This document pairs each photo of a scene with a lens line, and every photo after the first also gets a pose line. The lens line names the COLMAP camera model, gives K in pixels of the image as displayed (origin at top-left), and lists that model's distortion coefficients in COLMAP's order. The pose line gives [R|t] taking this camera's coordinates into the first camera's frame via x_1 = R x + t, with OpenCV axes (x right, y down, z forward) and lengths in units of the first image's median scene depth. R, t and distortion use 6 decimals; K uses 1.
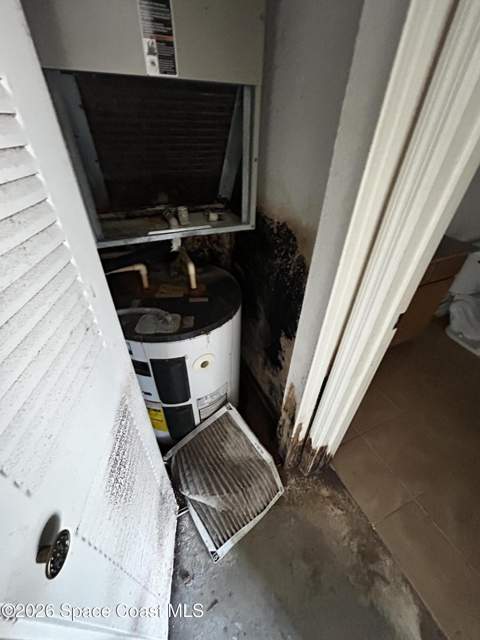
lens RADIAL K [[259.2, 0, 240.0], [0, 259.2, 320.0], [0, 0, 1]] dist [0.001569, 0.000538]
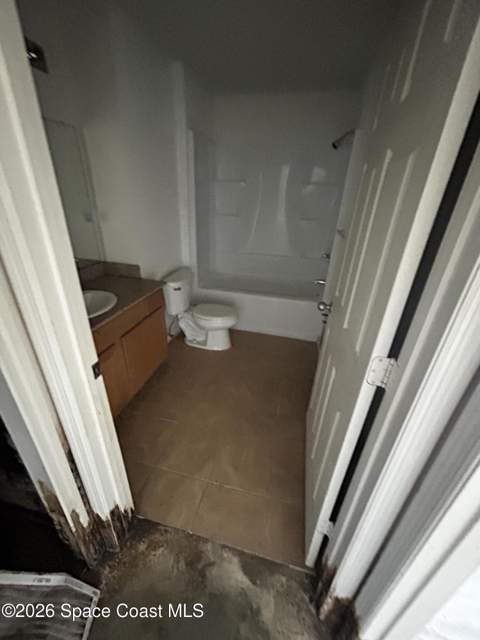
lens RADIAL K [[259.2, 0, 240.0], [0, 259.2, 320.0], [0, 0, 1]] dist [0.001569, 0.000538]
pose [[0.608171, -0.345175, 0.714830, 0.159374], [0.458737, 0.887743, 0.038381, 0.037286], [-0.647833, 0.304576, 0.698244, -0.202764]]
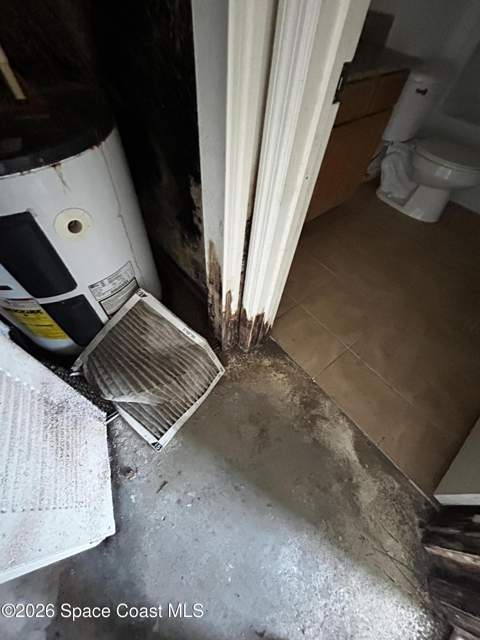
lens RADIAL K [[259.2, 0, 240.0], [0, 259.2, 320.0], [0, 0, 1]] dist [0.001569, 0.000538]
pose [[0.964322, -0.190876, 0.183439, 0.093022], [0.122097, 0.935496, 0.331570, 0.202678], [-0.234896, -0.297343, 0.925425, 0.195288]]
